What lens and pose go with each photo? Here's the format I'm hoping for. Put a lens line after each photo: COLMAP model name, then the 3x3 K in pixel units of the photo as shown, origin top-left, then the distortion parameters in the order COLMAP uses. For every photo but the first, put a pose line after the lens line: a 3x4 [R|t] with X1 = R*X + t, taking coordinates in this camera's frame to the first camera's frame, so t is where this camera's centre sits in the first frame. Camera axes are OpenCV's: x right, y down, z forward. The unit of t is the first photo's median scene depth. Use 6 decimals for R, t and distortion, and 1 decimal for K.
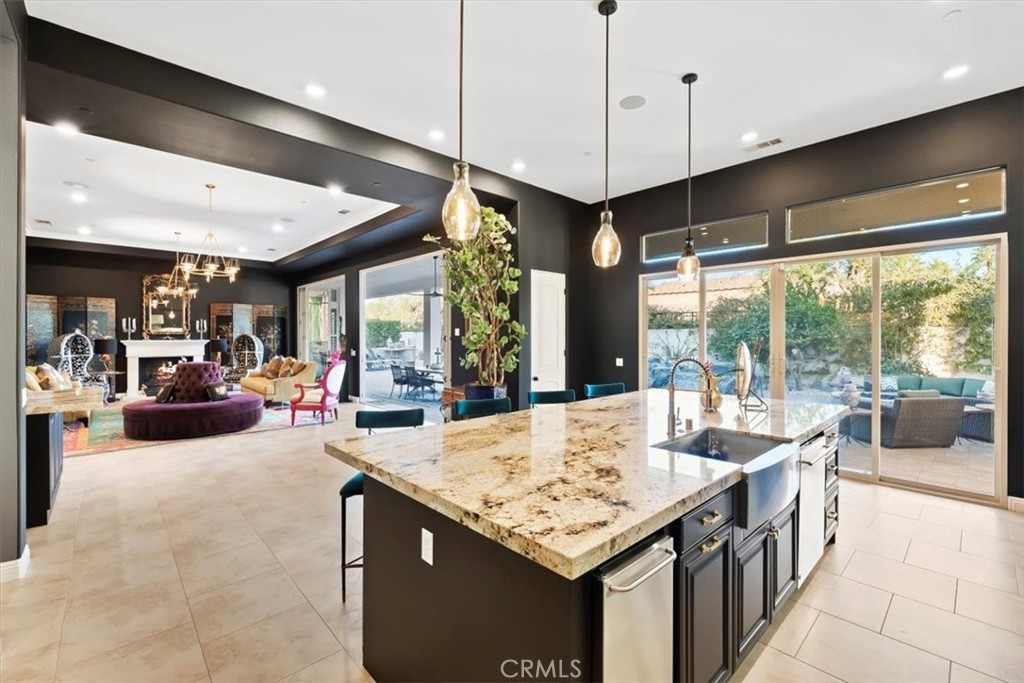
lens RADIAL K [[434.2, 0, 508.2], [0, 434.2, 337.6], [0, 0, 1]] dist [0.004031, 0.000114]
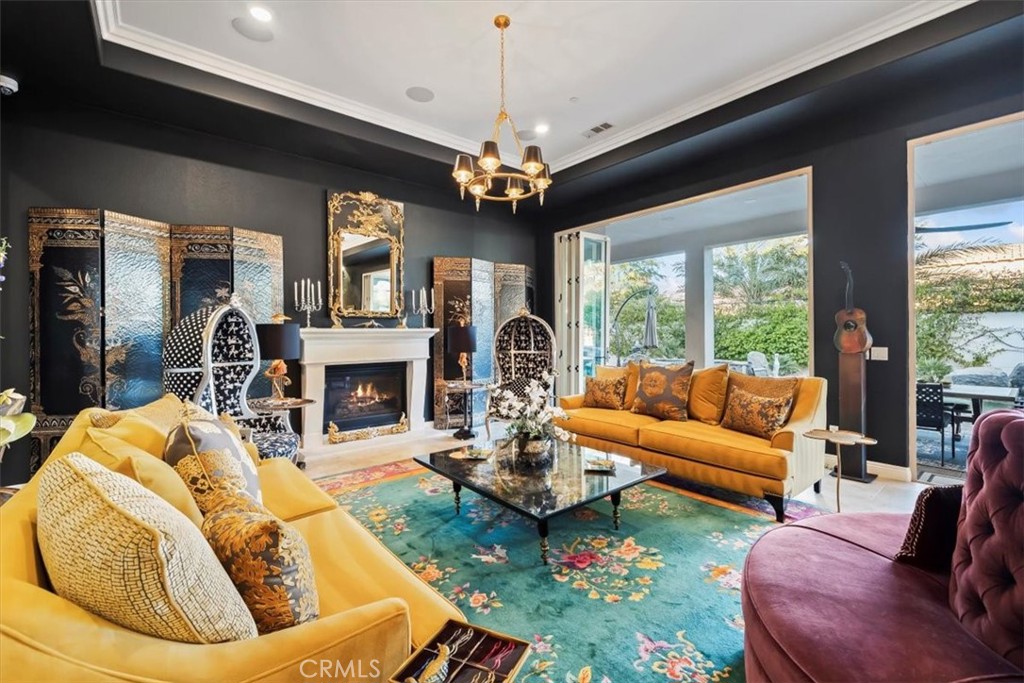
lens RADIAL K [[434.2, 0, 512.1], [0, 434.2, 335.3], [0, 0, 1]] dist [0.004031, 0.000114]
pose [[0.998295, -0.004508, -0.058190, -0.630015], [0.004704, 0.999984, 0.003231, 0.013244], [0.058175, -0.003500, 0.998300, 0.555101]]
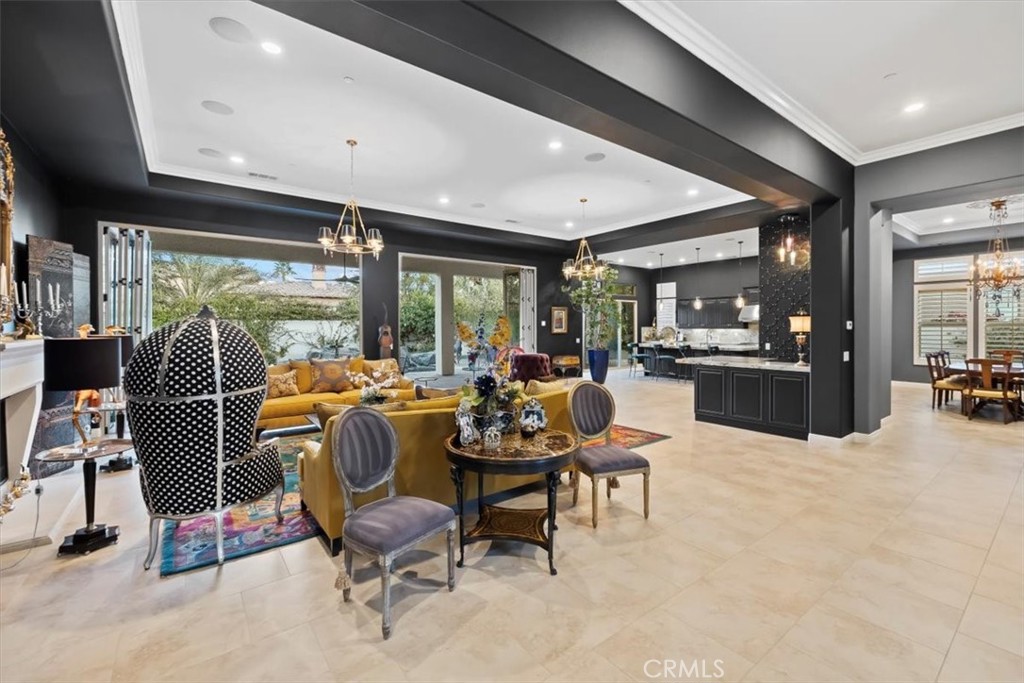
lens RADIAL K [[434.2, 0, 514.2], [0, 434.2, 325.9], [0, 0, 1]] dist [0.004031, 0.000114]
pose [[0.095964, 0.002703, 0.995381, -1.129502], [0.002062, 0.999994, -0.002914, -0.003460], [-0.995383, 0.002333, 0.095958, 0.639902]]
